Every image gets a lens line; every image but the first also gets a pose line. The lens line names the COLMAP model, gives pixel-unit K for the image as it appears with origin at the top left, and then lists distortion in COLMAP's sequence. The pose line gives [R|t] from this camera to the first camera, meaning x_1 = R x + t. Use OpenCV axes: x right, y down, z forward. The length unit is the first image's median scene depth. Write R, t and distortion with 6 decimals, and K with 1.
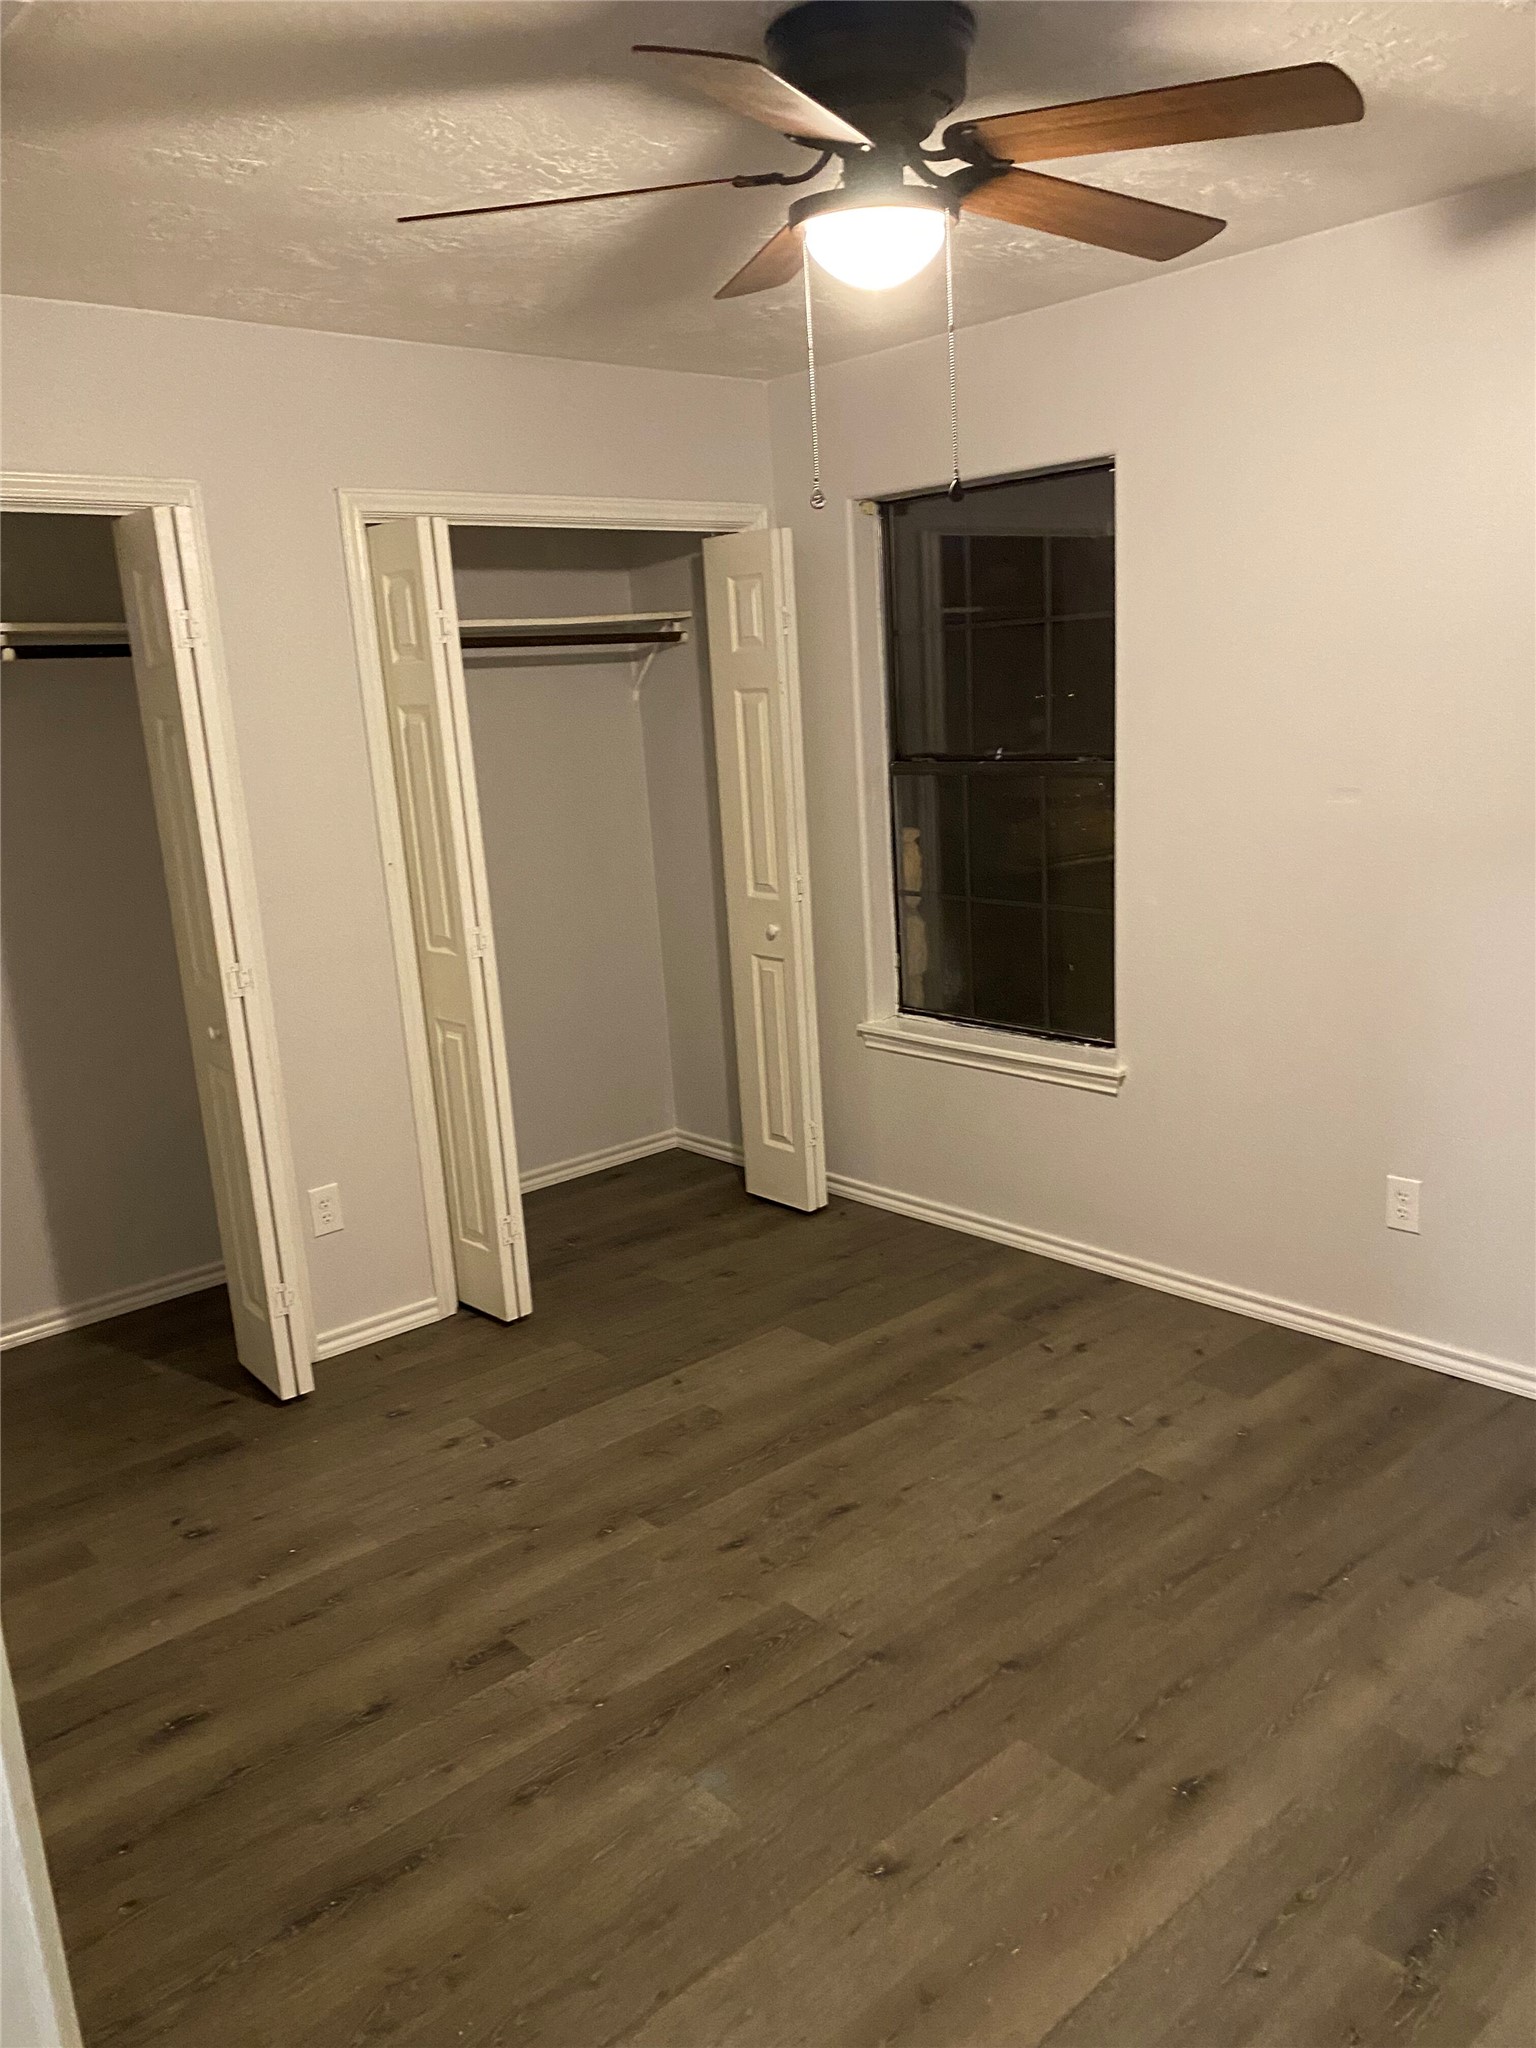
lens RADIAL K [[1561.1, 0, 781.9], [0, 1561.1, 1029.0], [0, 0, 1]] dist [0.071936, -0.090574]
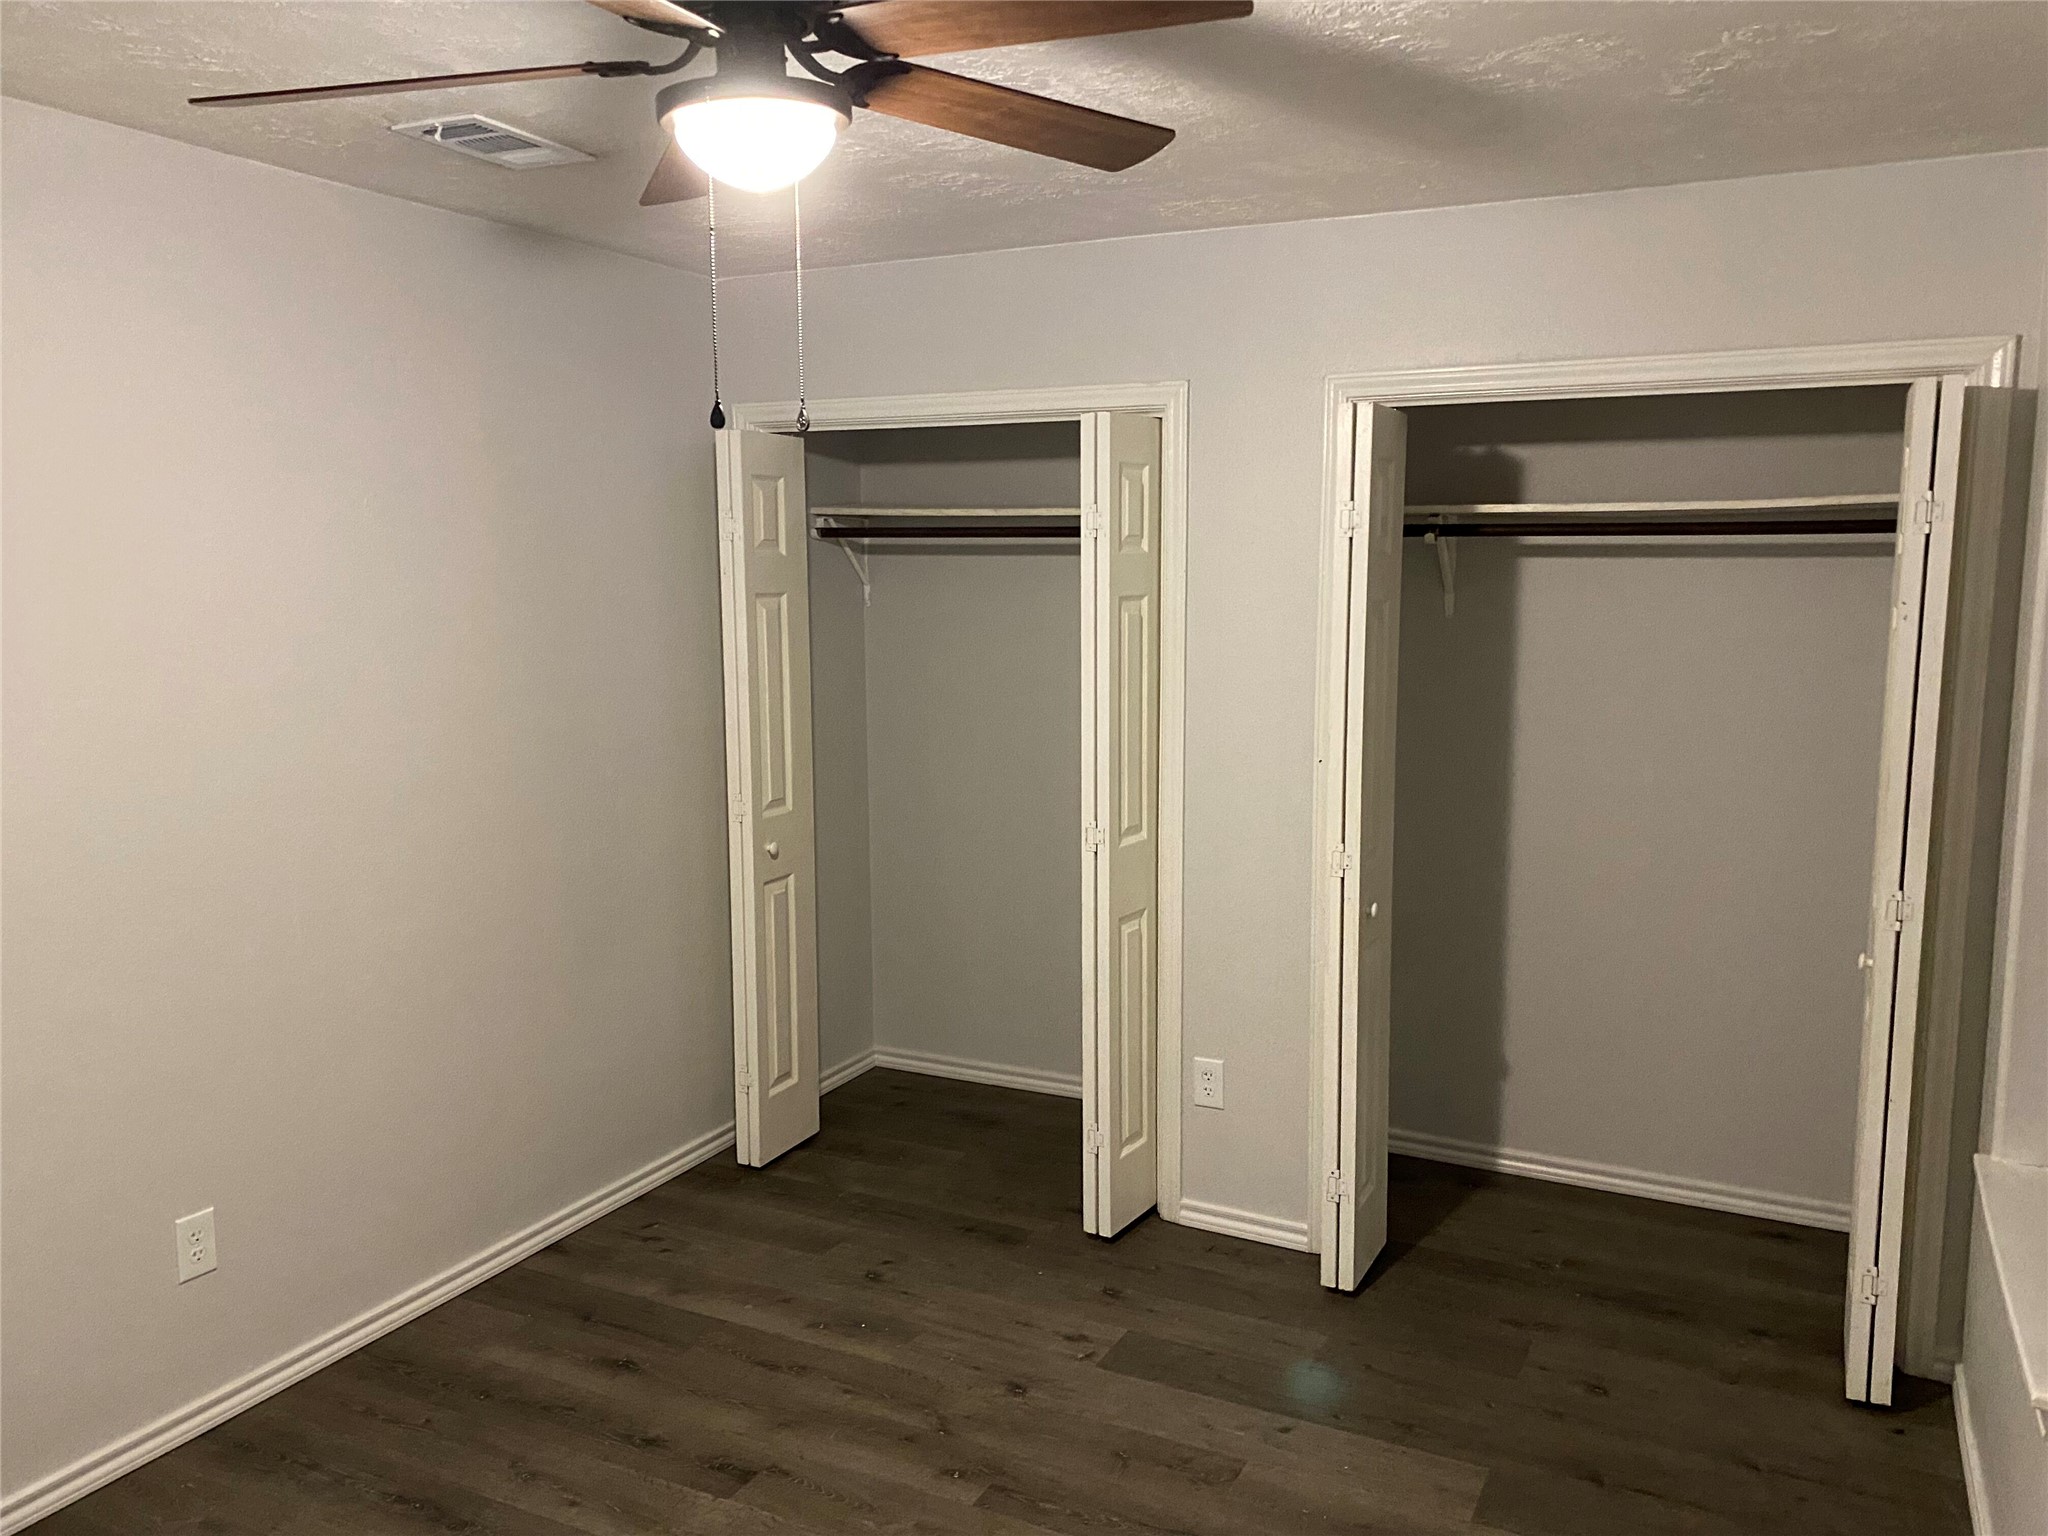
lens RADIAL K [[1561.1, 0, 1036.0], [0, 1561.1, 768.3], [0, 0, 1]] dist [0.071936, -0.090574]
pose [[0.374970, 0.177789, -0.909829, 0.661157], [-0.231228, 0.968355, 0.093929, -0.180038], [0.897737, 0.175158, 0.404213, 0.567201]]
